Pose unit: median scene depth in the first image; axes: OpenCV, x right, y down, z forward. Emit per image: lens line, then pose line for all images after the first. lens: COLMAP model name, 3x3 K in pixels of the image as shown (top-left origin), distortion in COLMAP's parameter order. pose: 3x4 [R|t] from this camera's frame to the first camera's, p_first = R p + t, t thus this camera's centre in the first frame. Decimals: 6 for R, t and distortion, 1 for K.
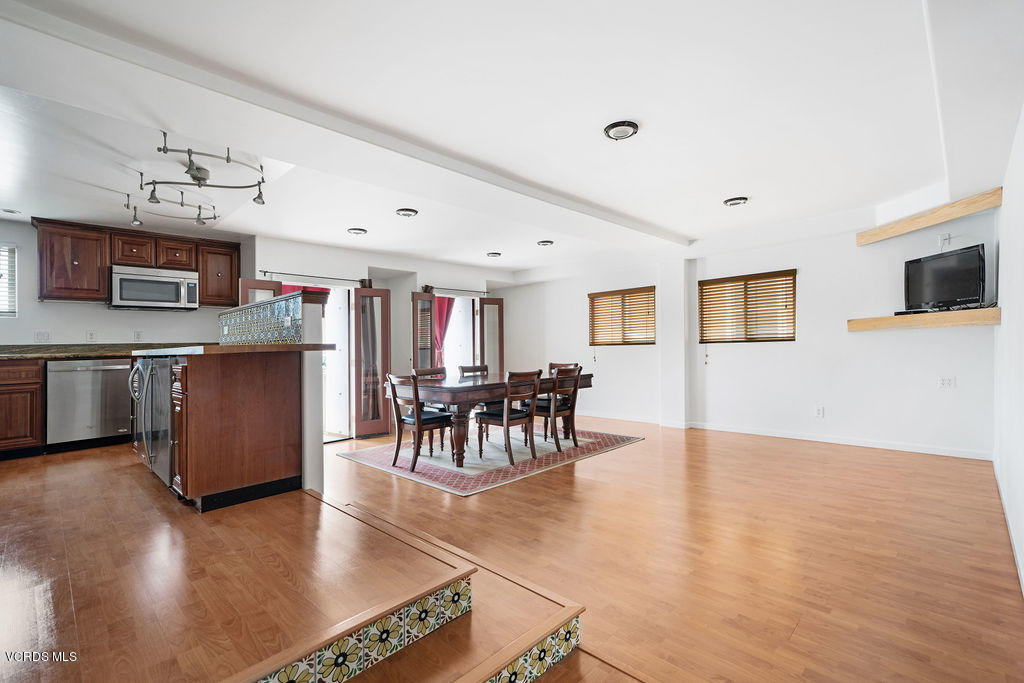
lens RADIAL K [[454.6, 0, 536.6], [0, 454.6, 344.5], [0, 0, 1]] dist [0.010242, -0.000874]
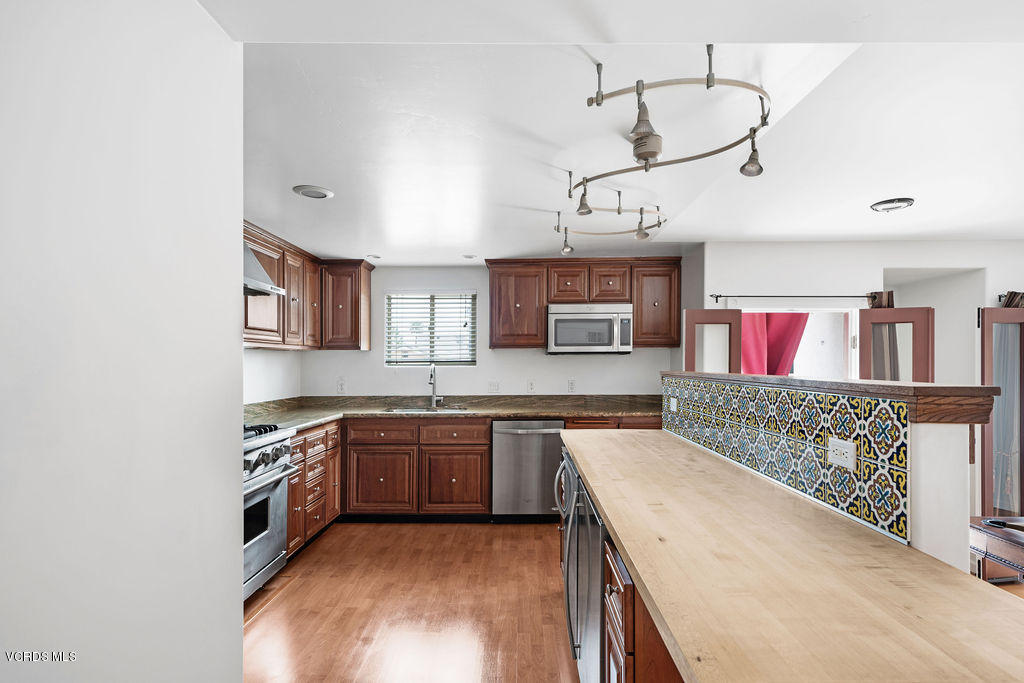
lens RADIAL K [[520.5, 0, 517.8], [0, 520.5, 344.7], [0, 0, 1]] dist [-0.010892, 0.000415]
pose [[0.671594, -0.003539, -0.740911, -0.243107], [-0.008794, 0.999880, -0.012748, -0.079846], [0.740867, 0.015077, 0.671482, 0.300361]]
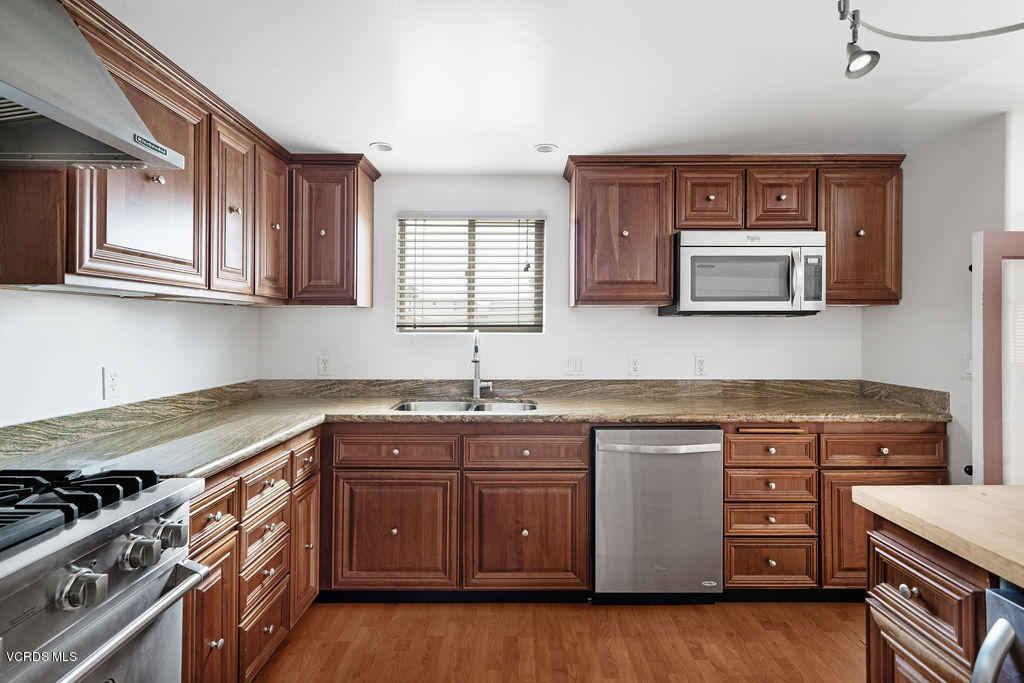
lens RADIAL K [[513.6, 0, 556.4], [0, 513.6, 322.8], [0, 0, 1]] dist [-0.017359, 0.000312]
pose [[0.731132, 0.016897, -0.682027, -0.593074], [-0.017623, 0.999827, 0.005878, -0.067623], [0.682009, 0.007722, 0.731303, 0.463138]]
